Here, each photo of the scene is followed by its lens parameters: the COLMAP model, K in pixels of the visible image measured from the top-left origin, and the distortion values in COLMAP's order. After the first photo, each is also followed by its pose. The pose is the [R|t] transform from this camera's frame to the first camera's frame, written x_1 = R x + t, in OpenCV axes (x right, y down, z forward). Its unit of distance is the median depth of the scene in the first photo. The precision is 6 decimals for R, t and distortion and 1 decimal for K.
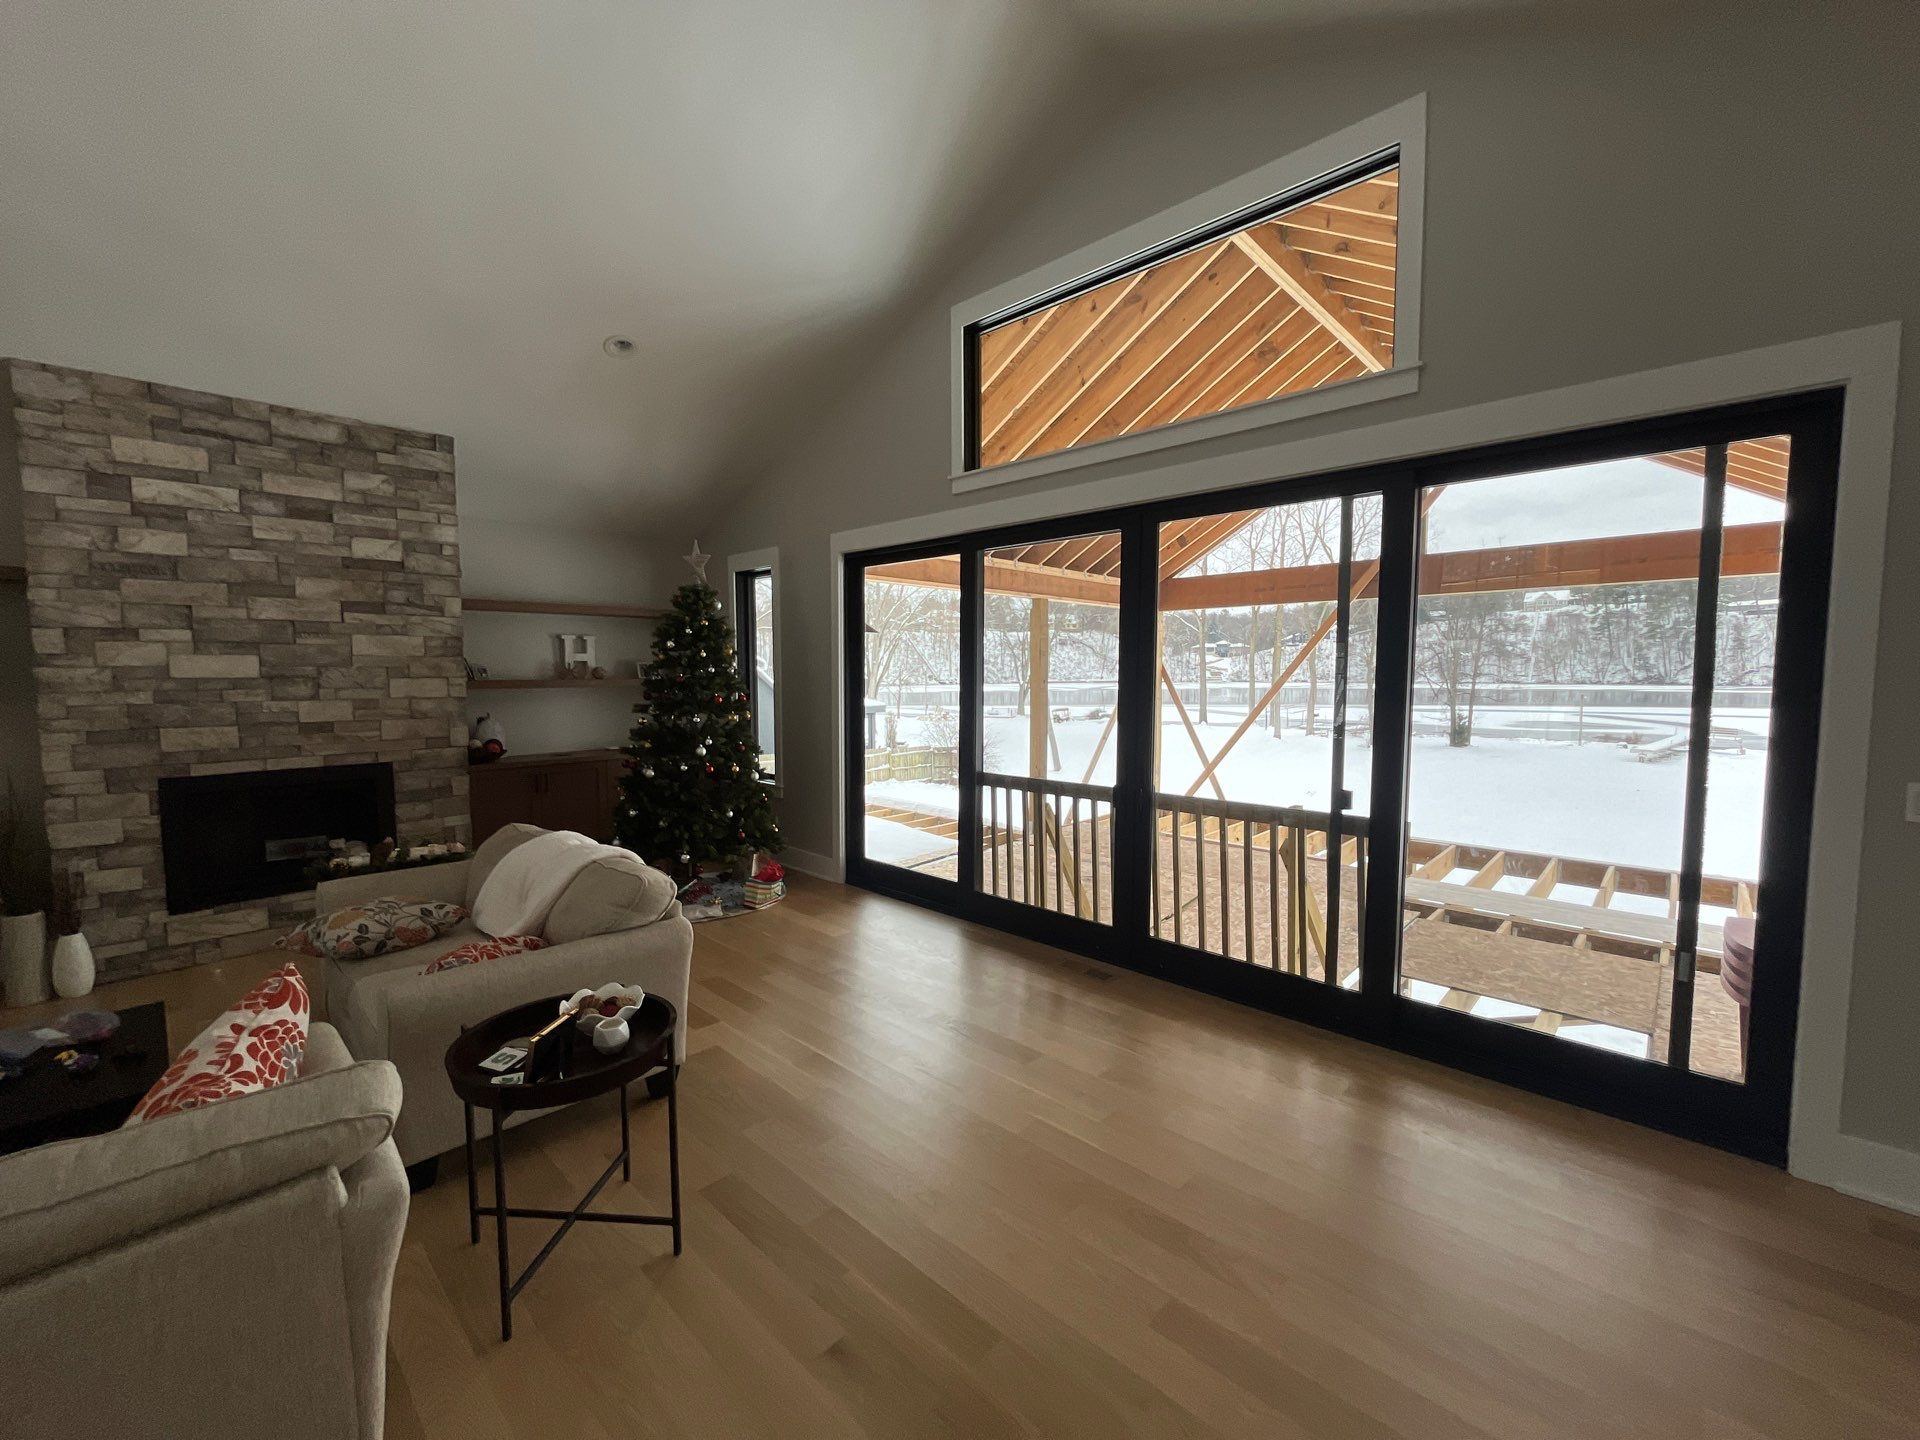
lens RADIAL K [[778.2, 0, 958.7], [0, 778.2, 717.5], [0, 0, 1]] dist [-0.002803, -0.000619]
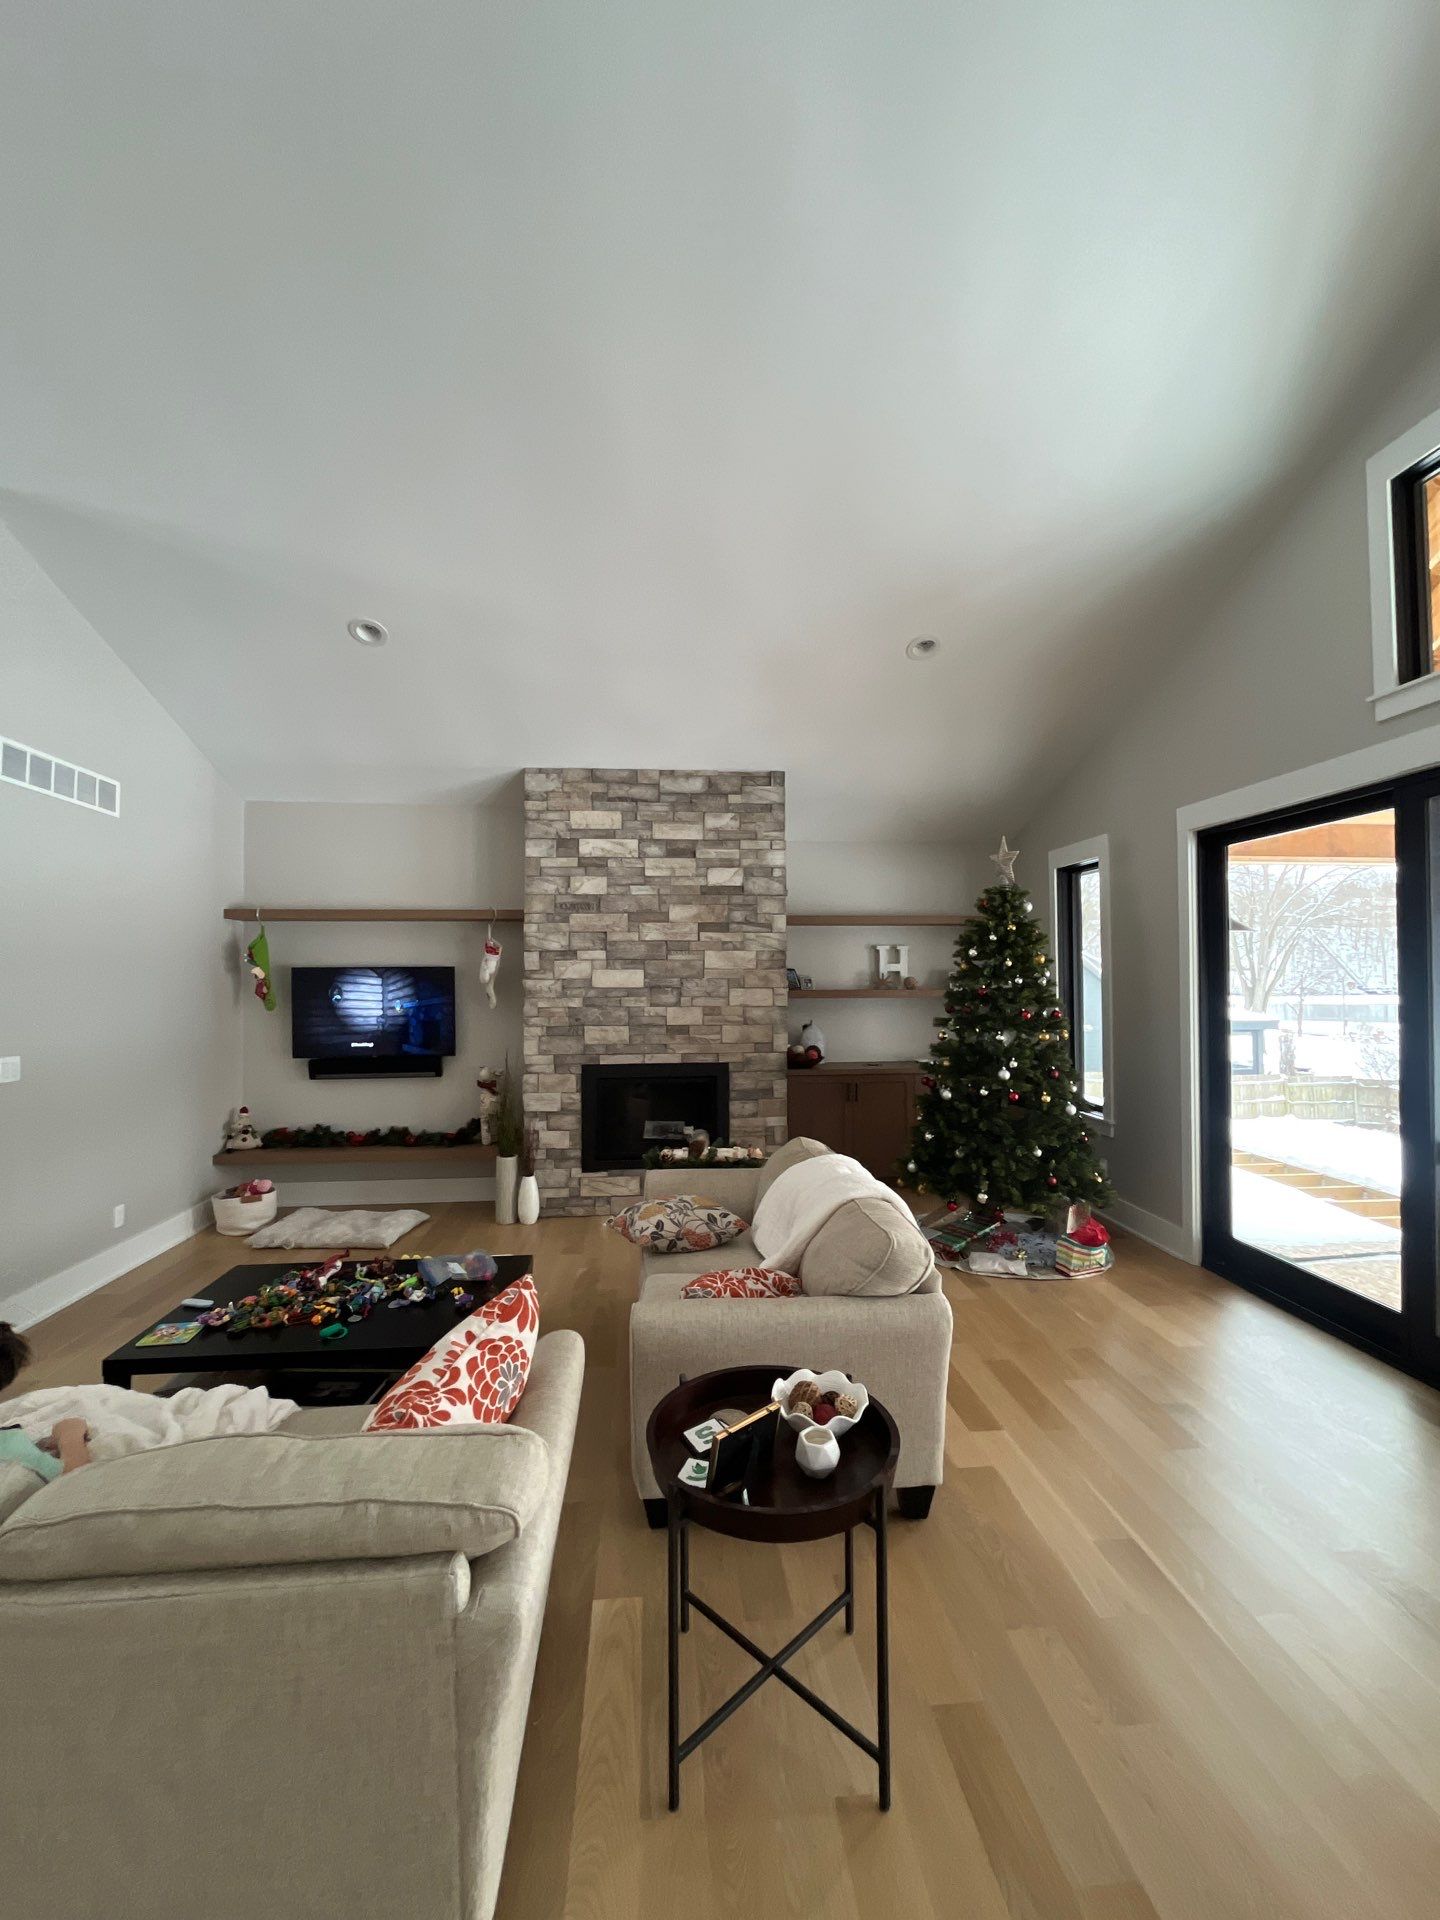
lens RADIAL K [[778.2, 0, 712.2], [0, 778.2, 957.3], [0, 0, 1]] dist [-0.002803, -0.000619]
pose [[0.749232, -0.019514, -0.662020, 0.002211], [-0.037519, 0.996710, -0.071841, -0.014399], [0.661244, 0.078664, 0.746035, 0.144741]]
